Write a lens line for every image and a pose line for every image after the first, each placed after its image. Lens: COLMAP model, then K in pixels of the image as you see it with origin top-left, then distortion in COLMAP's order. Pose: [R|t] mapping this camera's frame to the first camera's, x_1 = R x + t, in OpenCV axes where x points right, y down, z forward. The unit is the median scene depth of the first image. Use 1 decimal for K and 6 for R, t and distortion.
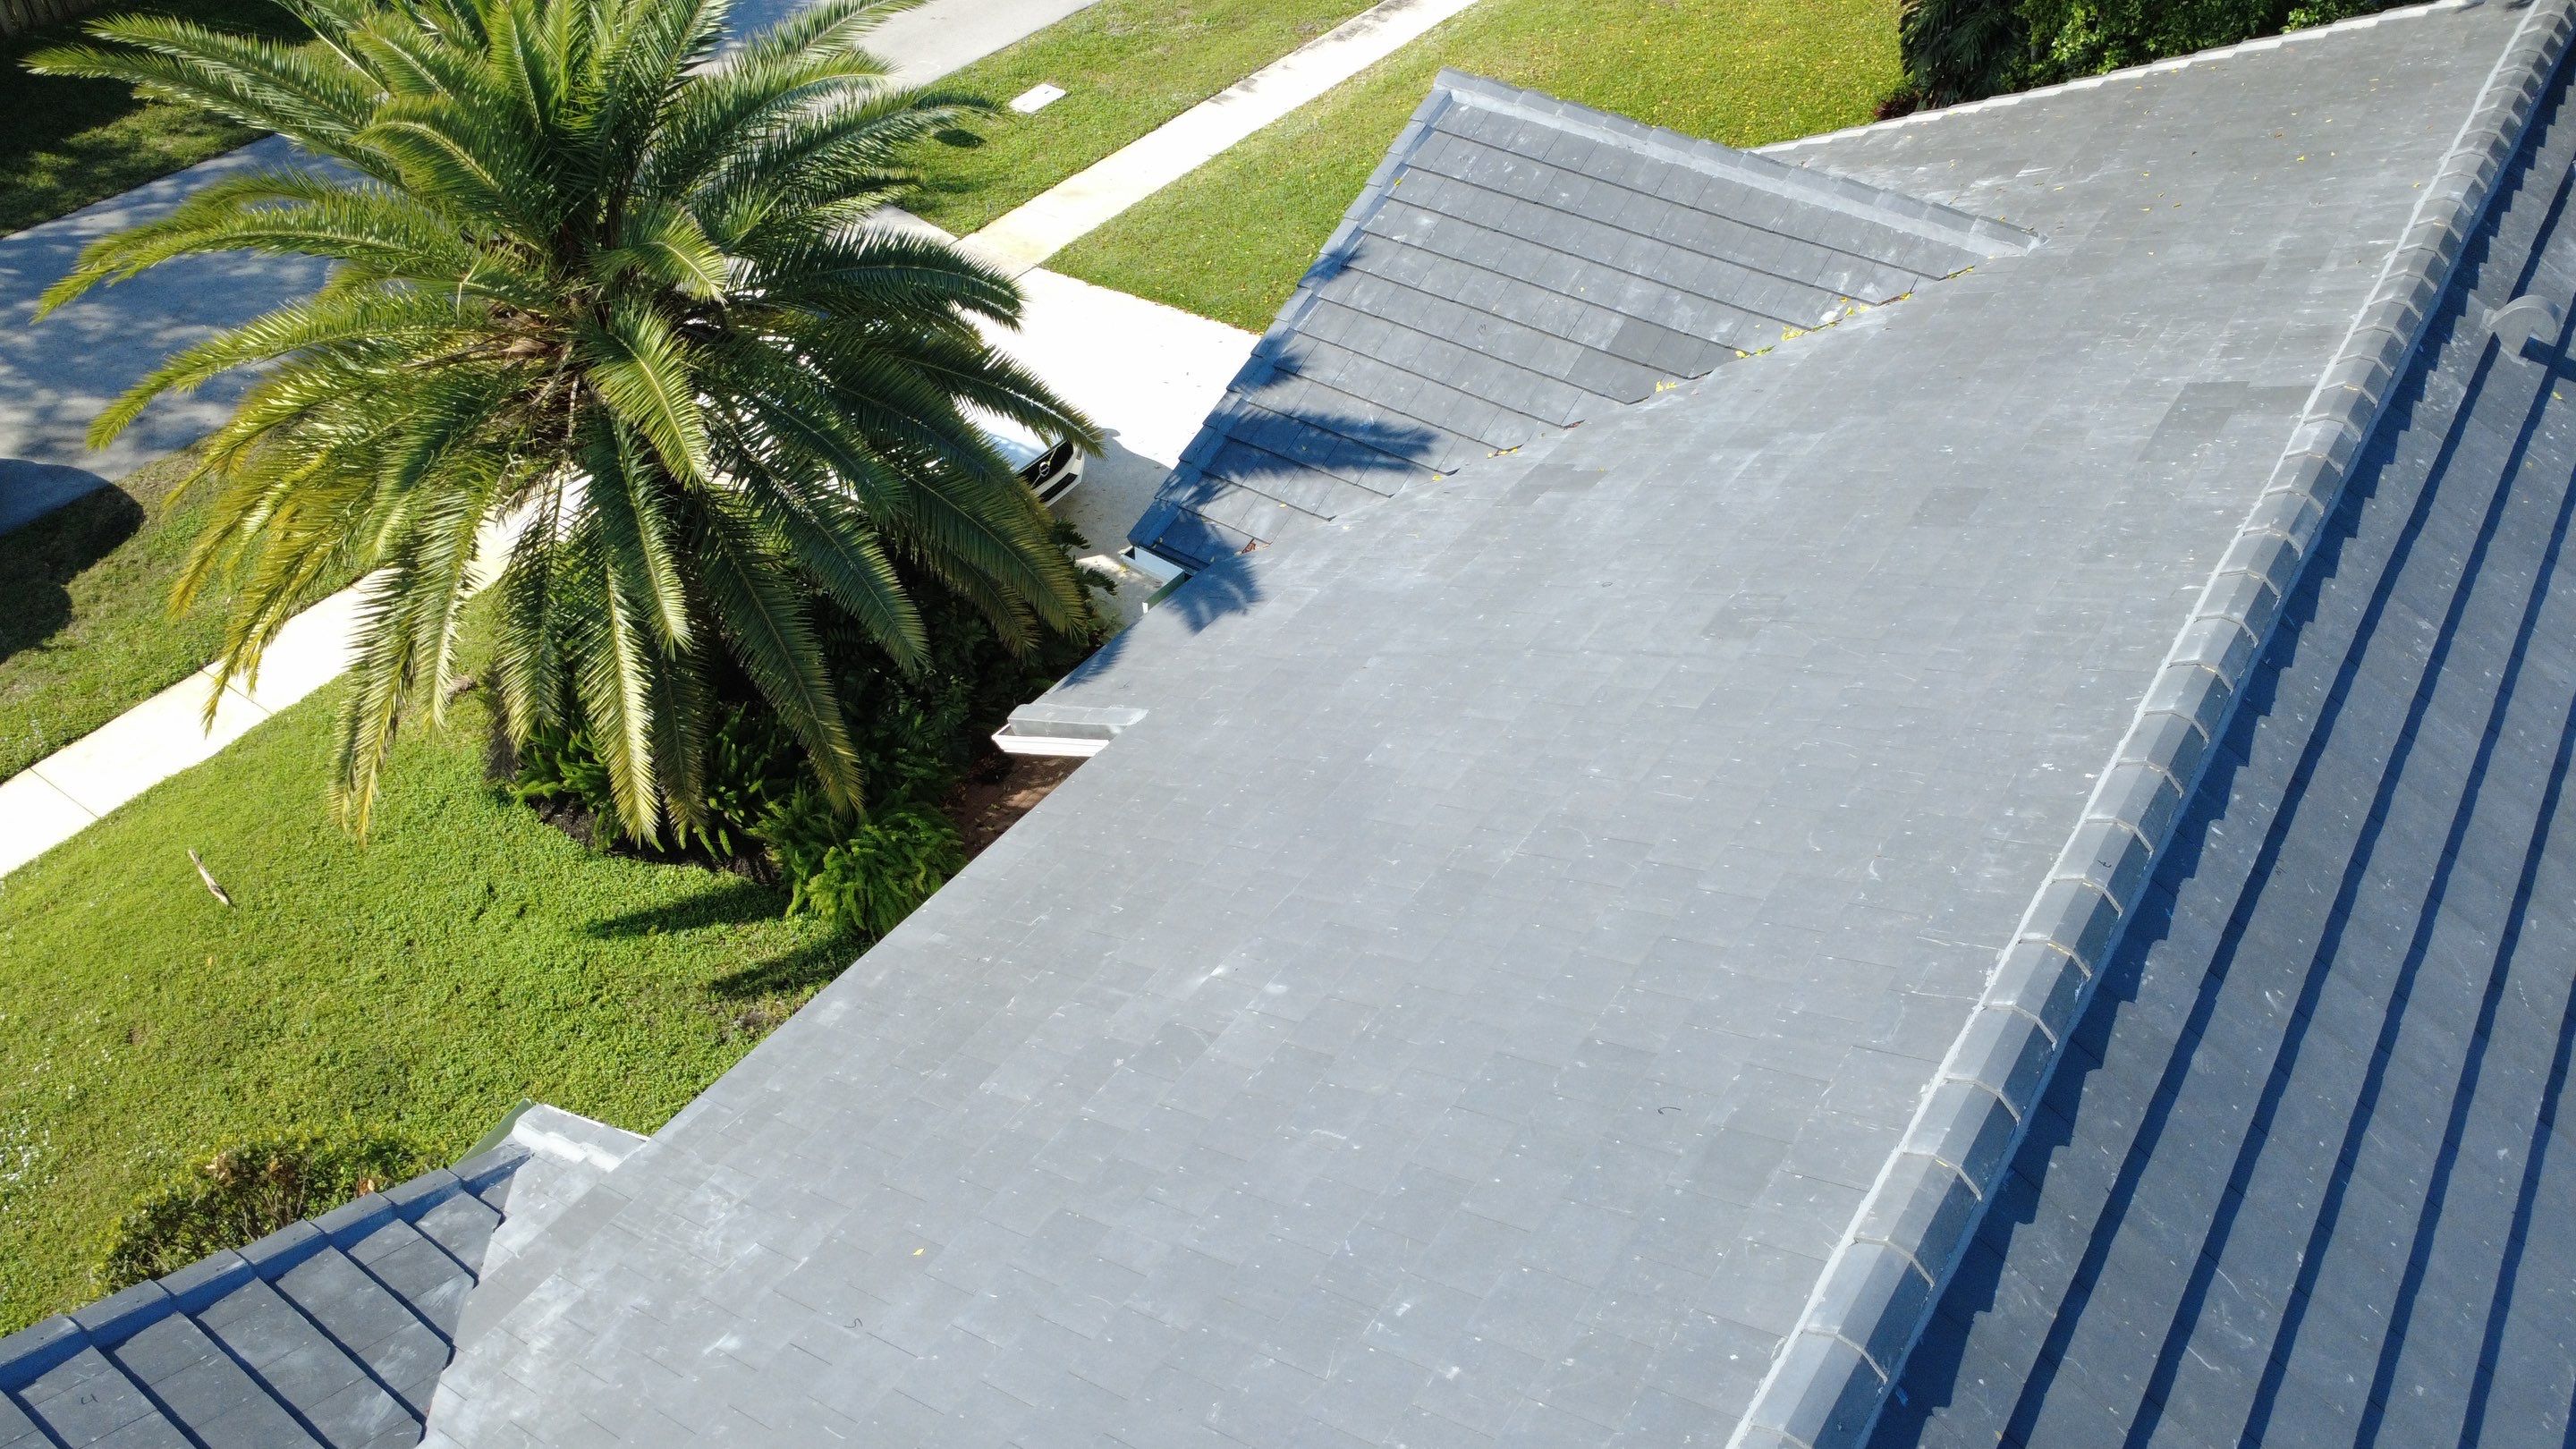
lens RADIAL K [[1894.3, 0, 1287.0], [0, 1894.3, 781.4], [0, 0, 1]] dist [-0.001412, 0.006797]
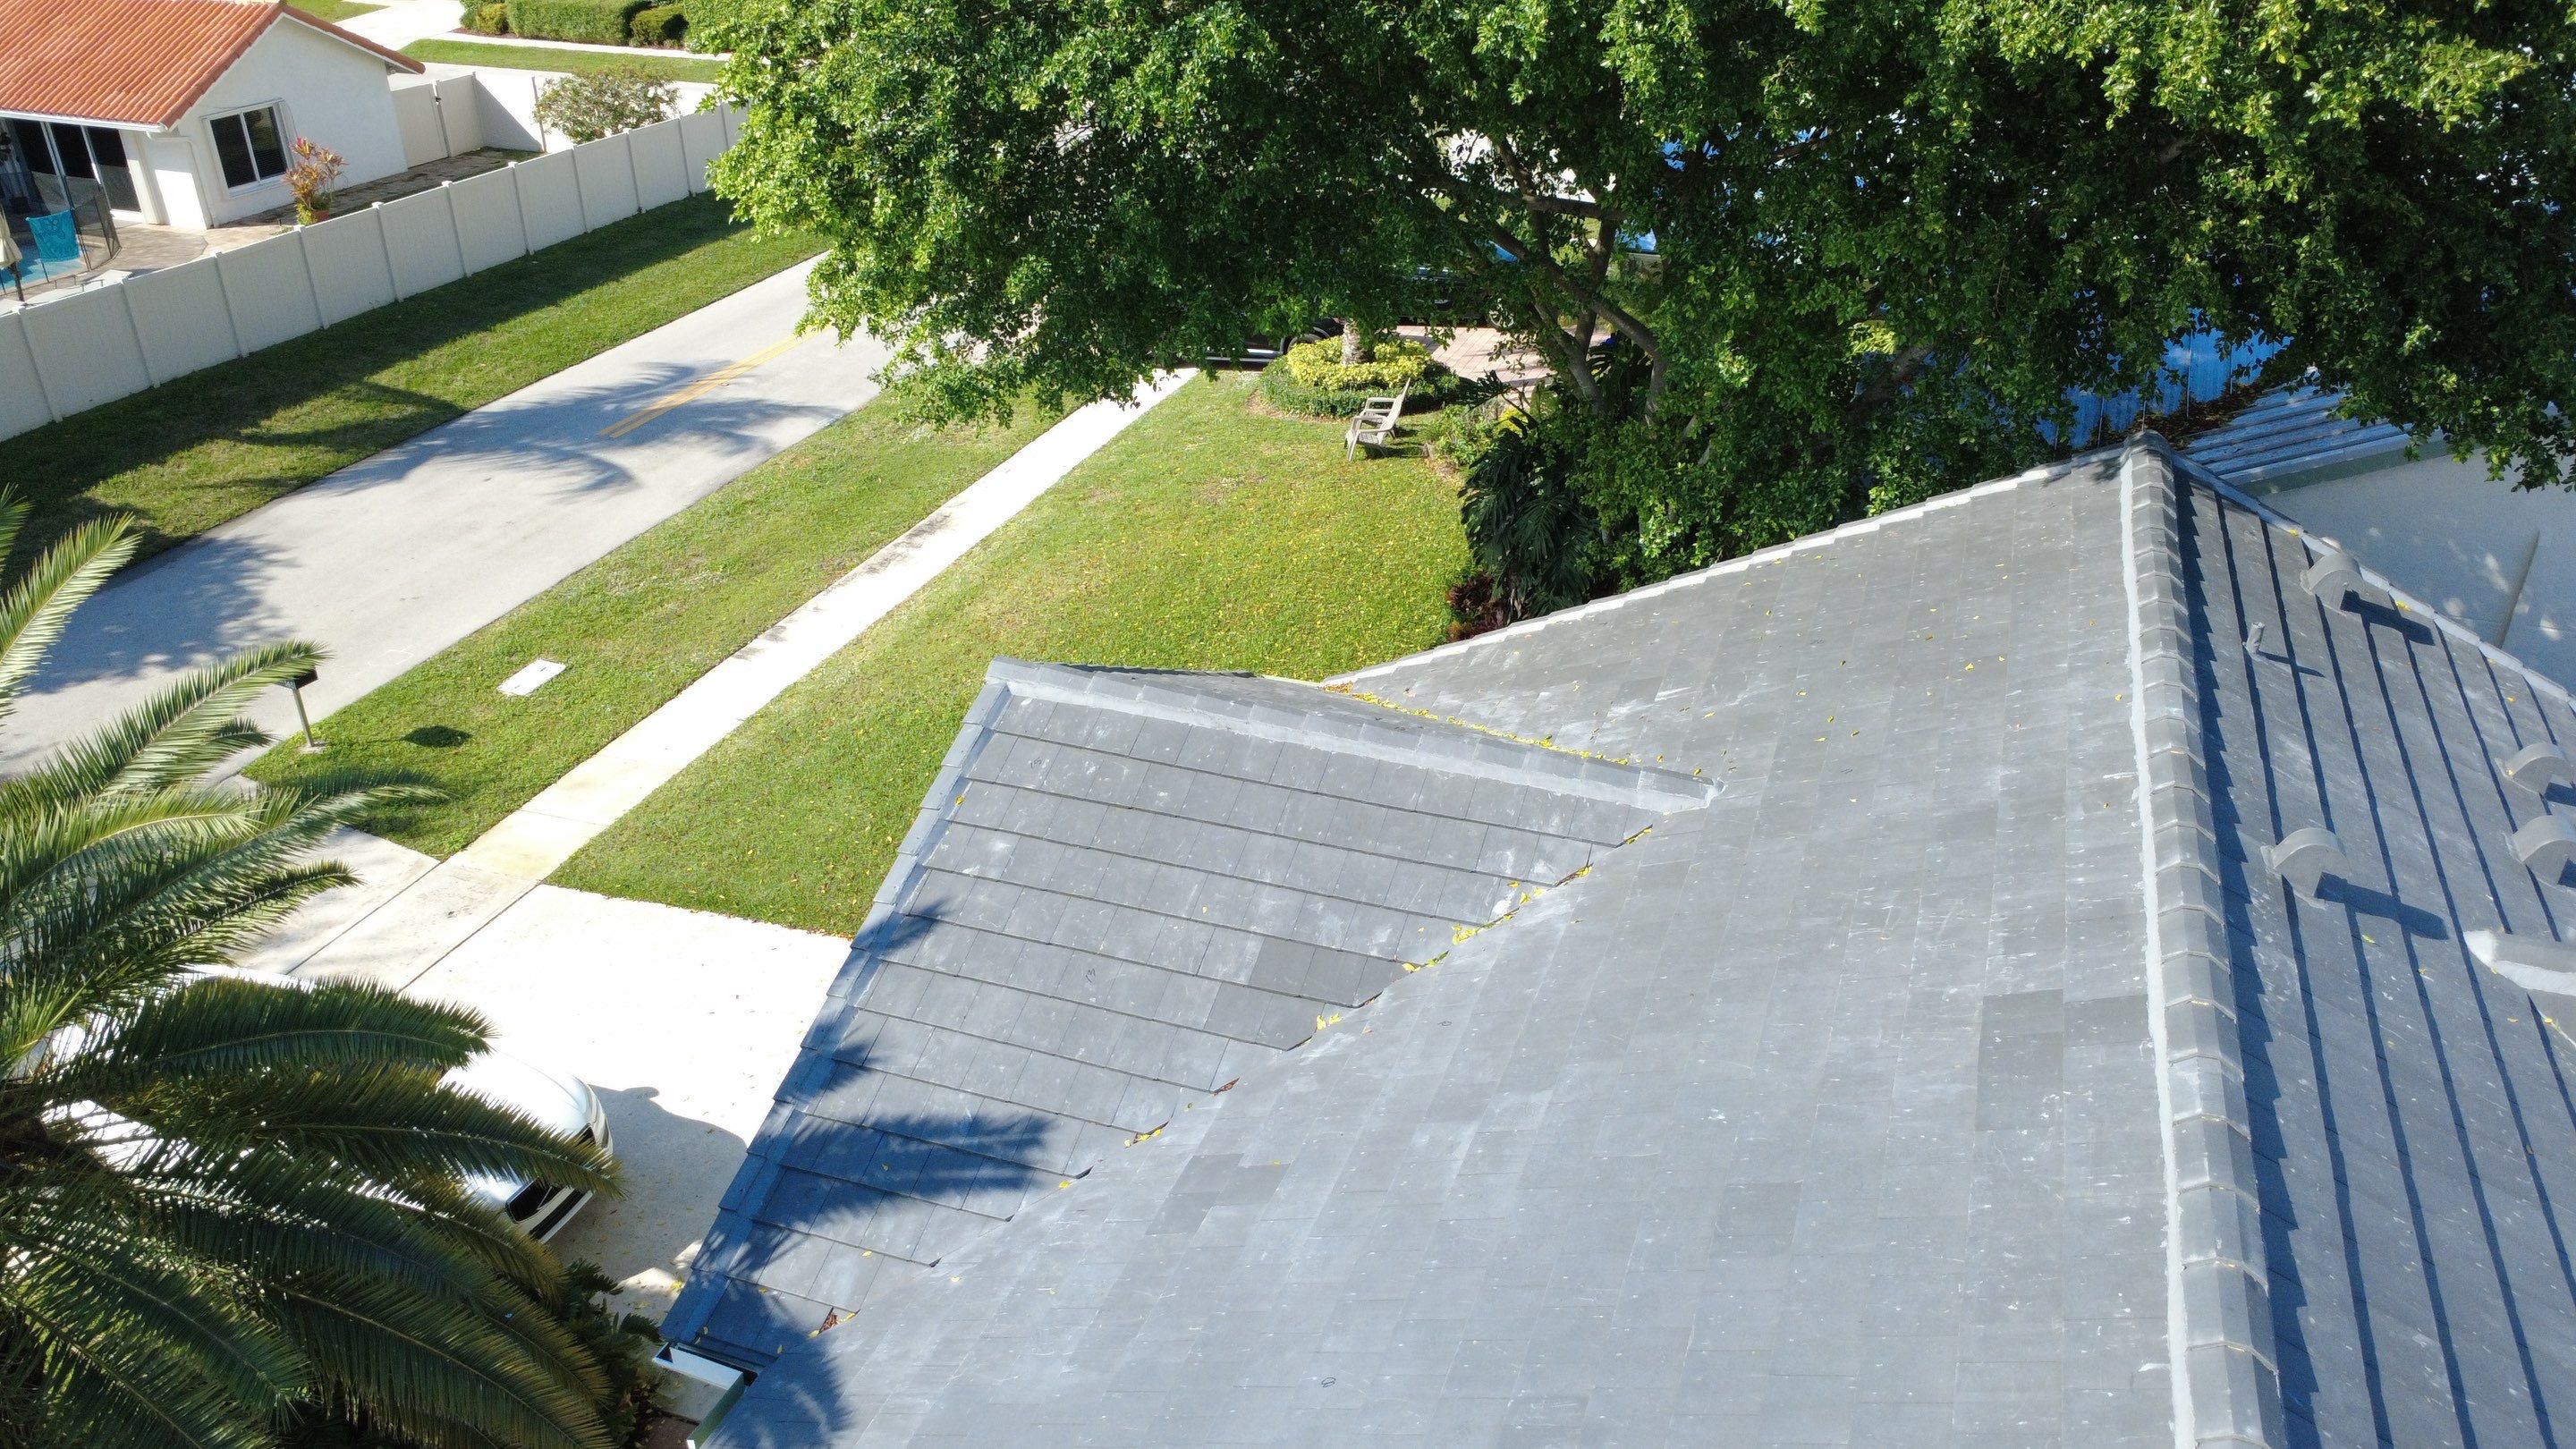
lens RADIAL K [[1894.3, 0, 1287.0], [0, 1894.3, 781.4], [0, 0, 1]] dist [-0.001412, 0.006797]
pose [[0.967486, -0.132039, 0.215725, 0.021410], [0.176129, 0.963843, -0.199965, -0.144307], [-0.181522, 0.231459, 0.955760, 0.201387]]
